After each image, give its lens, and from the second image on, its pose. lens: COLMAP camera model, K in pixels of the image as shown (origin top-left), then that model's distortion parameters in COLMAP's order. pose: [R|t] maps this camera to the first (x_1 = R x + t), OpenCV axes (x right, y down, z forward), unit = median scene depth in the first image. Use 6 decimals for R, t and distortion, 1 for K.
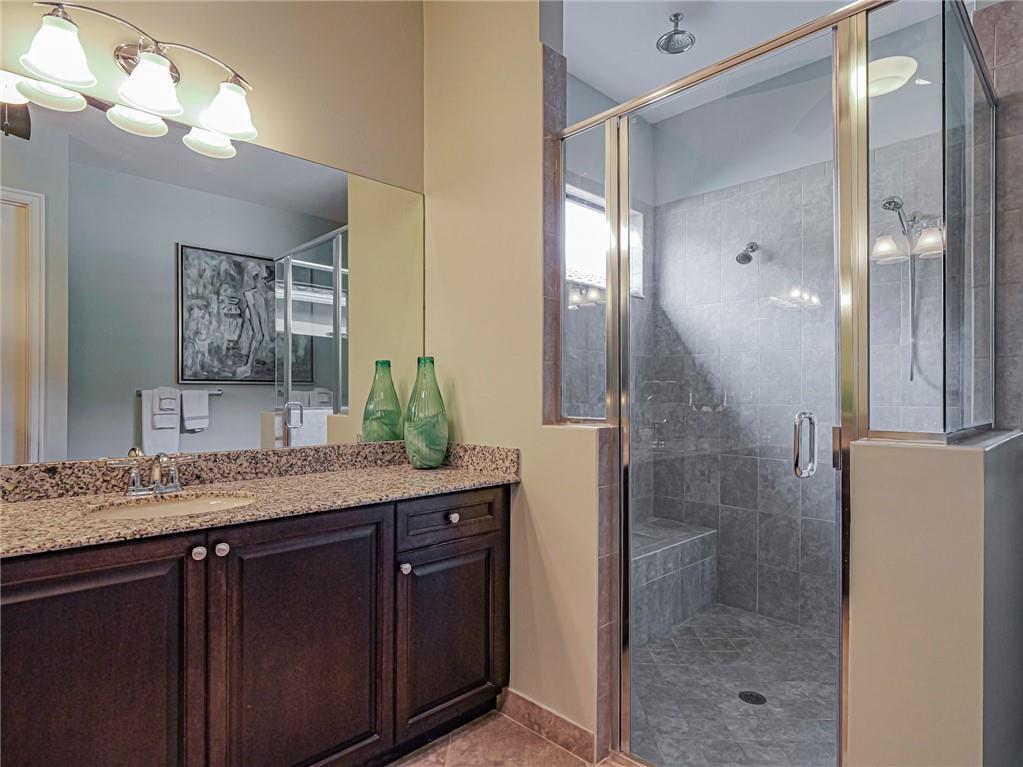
lens RADIAL K [[580.4, 0, 511.5], [0, 580.4, 383.5], [0, 0, 1]] dist [0.003297, 0.002182]
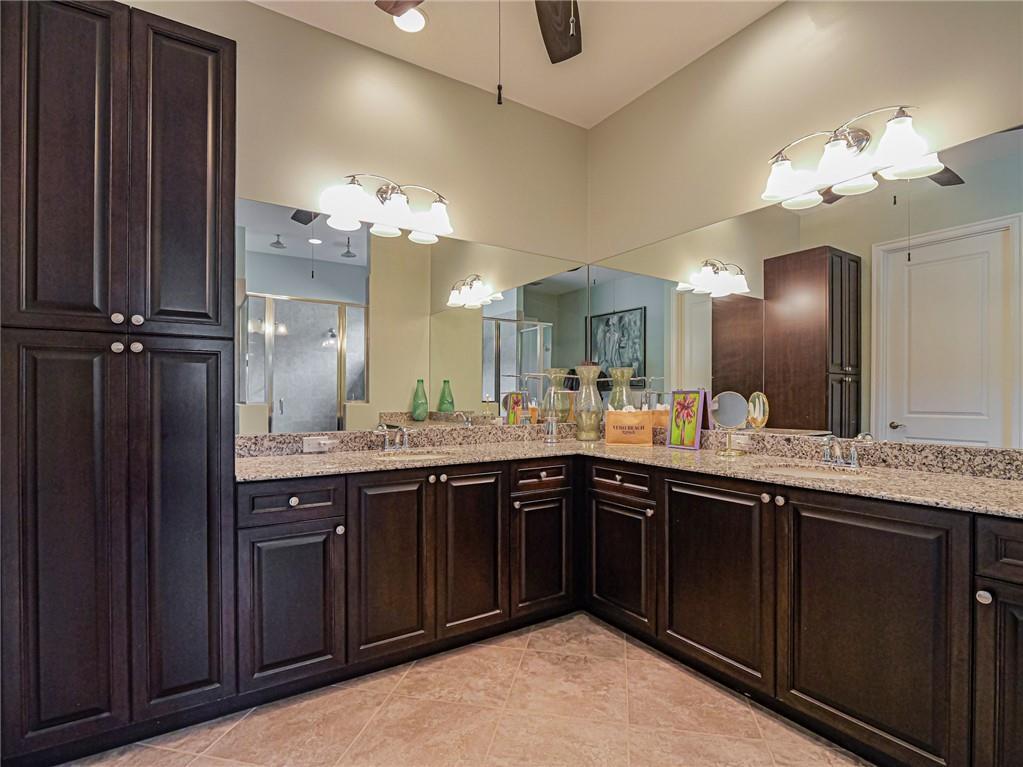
lens RADIAL K [[498.1, 0, 504.9], [0, 498.1, 395.5], [0, 0, 1]] dist [-0.001705, -0.000615]
pose [[-0.200993, -0.005857, -0.979575, 0.647032], [0.019014, 0.999770, -0.009879, 0.024131], [0.979408, -0.020611, -0.200836, 0.475980]]
